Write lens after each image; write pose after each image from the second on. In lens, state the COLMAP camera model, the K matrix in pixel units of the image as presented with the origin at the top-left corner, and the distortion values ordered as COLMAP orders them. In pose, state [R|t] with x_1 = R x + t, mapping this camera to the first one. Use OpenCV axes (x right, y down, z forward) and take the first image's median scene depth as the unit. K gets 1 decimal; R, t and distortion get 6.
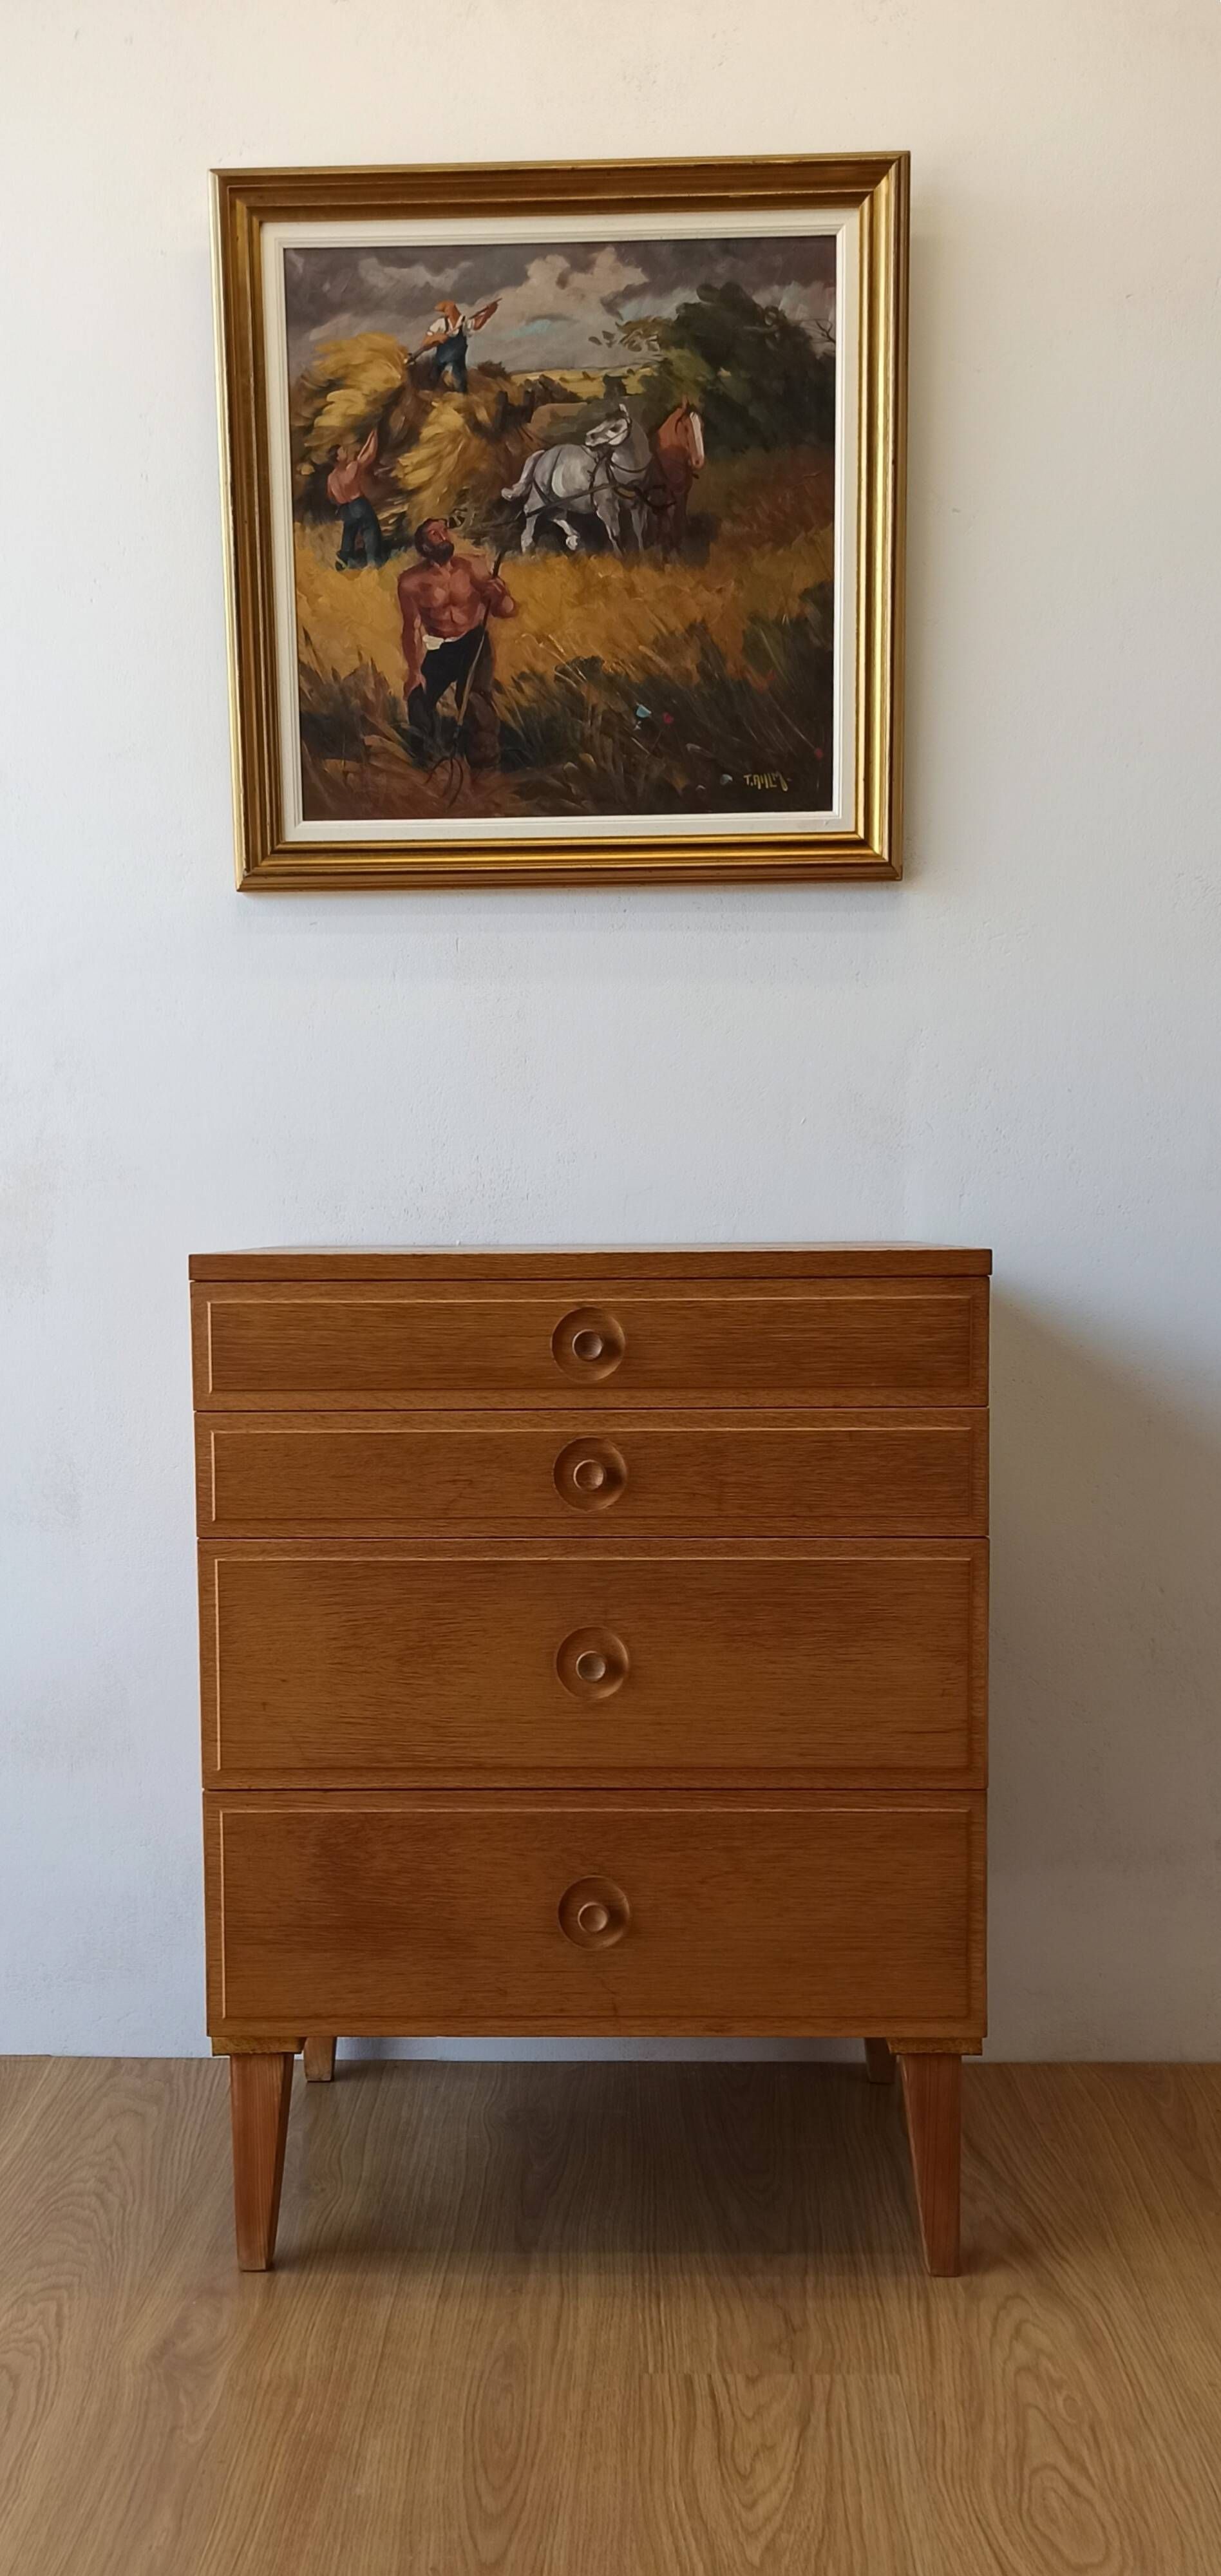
lens RADIAL K [[2211.0, 0, 557.9], [0, 2211.0, 1411.3], [0, 0, 1]] dist [0.053664, -0.067375]
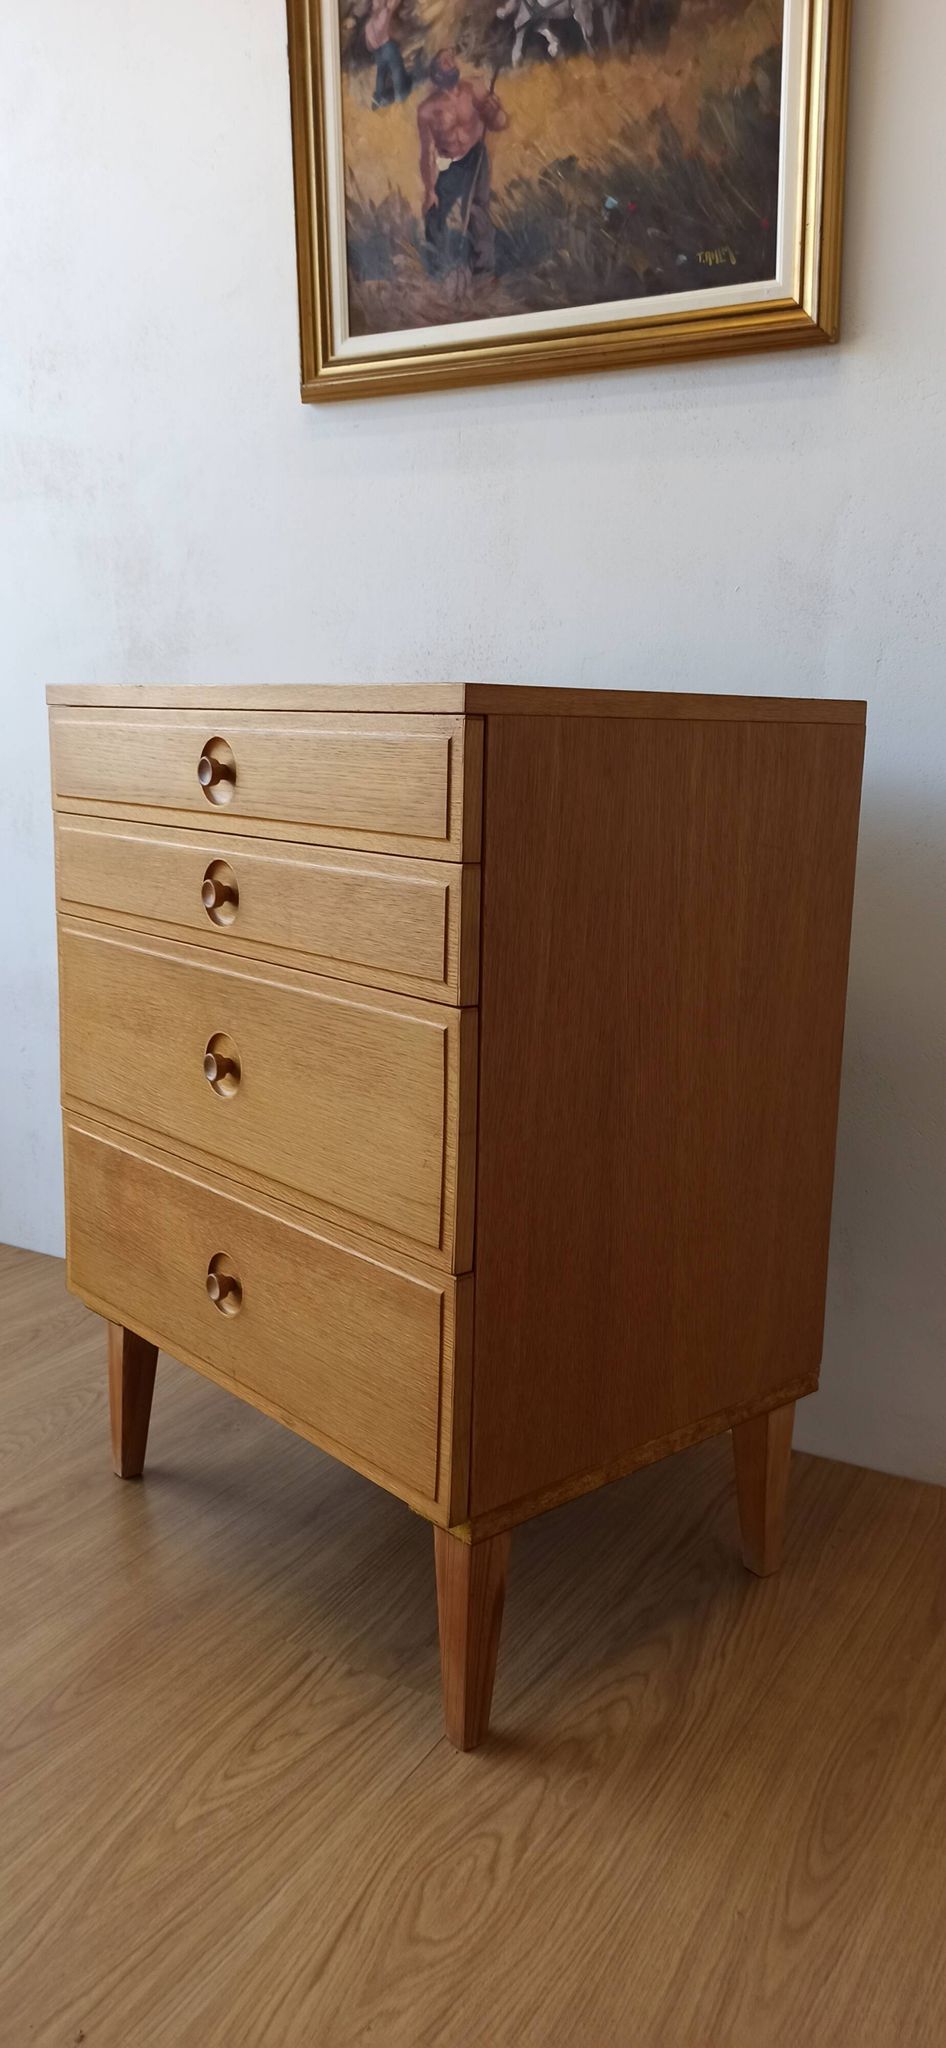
lens RADIAL K [[1515.0, 0, 456.5], [0, 1515.0, 1026.8], [0, 0, 1]] dist [0.051039, -0.064053]
pose [[0.882586, 0.115551, -0.455730, 0.375964], [-0.070247, 0.990856, 0.115191, 0.005002], [0.464873, -0.069652, 0.882633, 0.284943]]
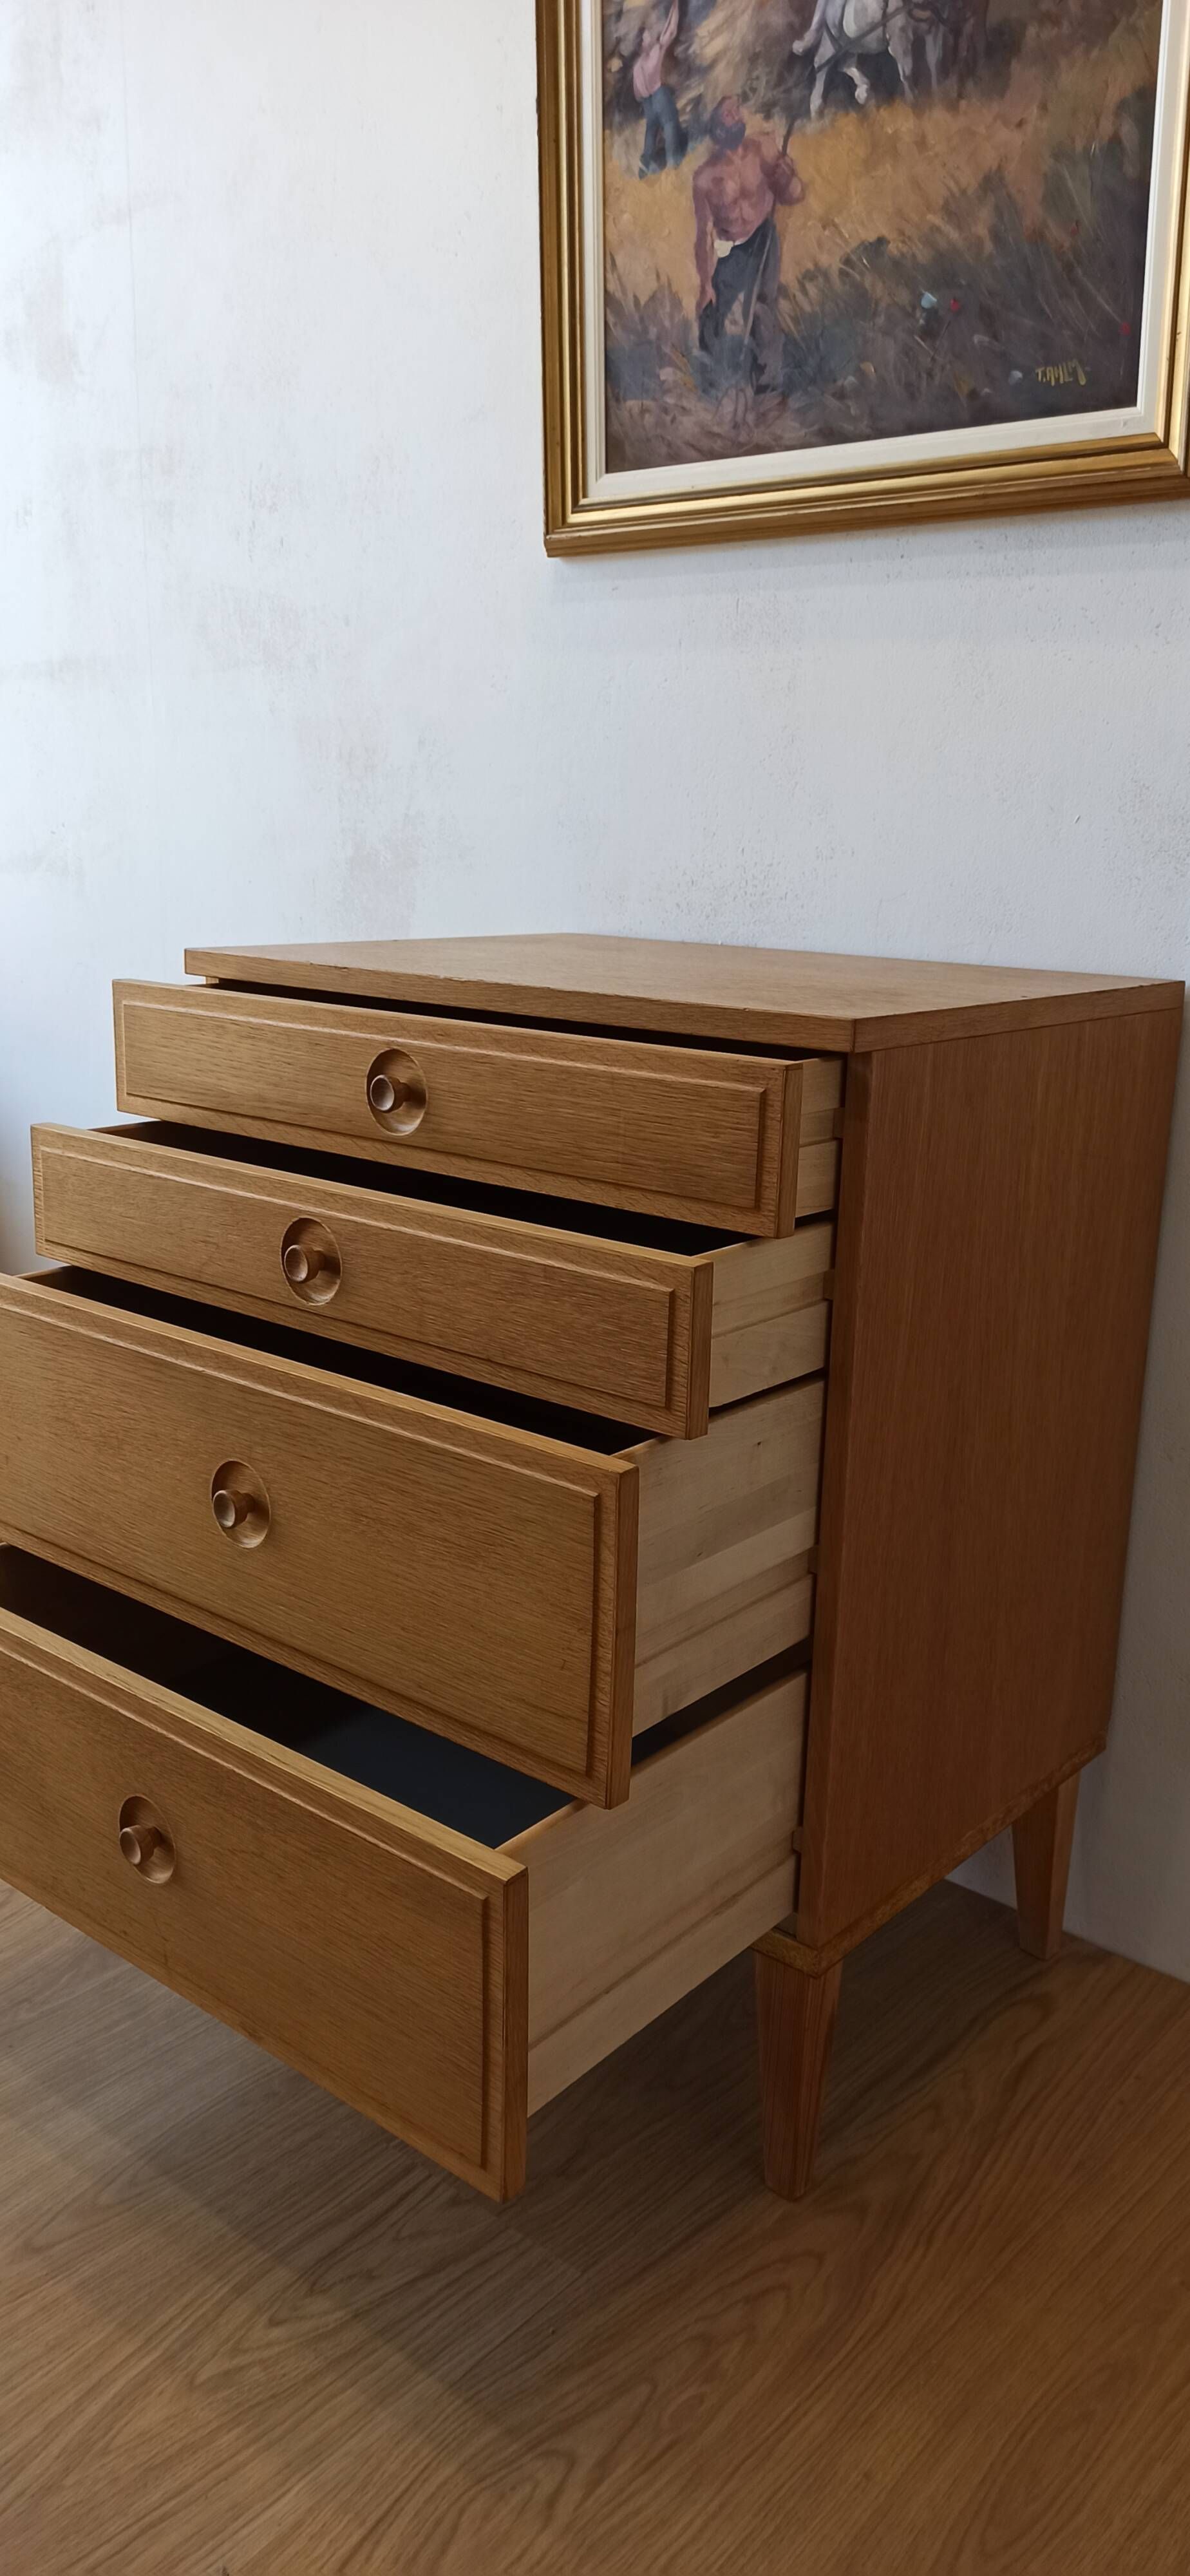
lens RADIAL K [[1905.5, 0, 580.0], [0, 1905.5, 1286.2], [0, 0, 1]] dist [0.051039, -0.064053]
pose [[0.774524, 0.179890, -0.606426, 0.451243], [-0.090736, 0.980390, 0.174935, -0.074535], [0.626003, -0.080467, 0.775658, 0.356202]]
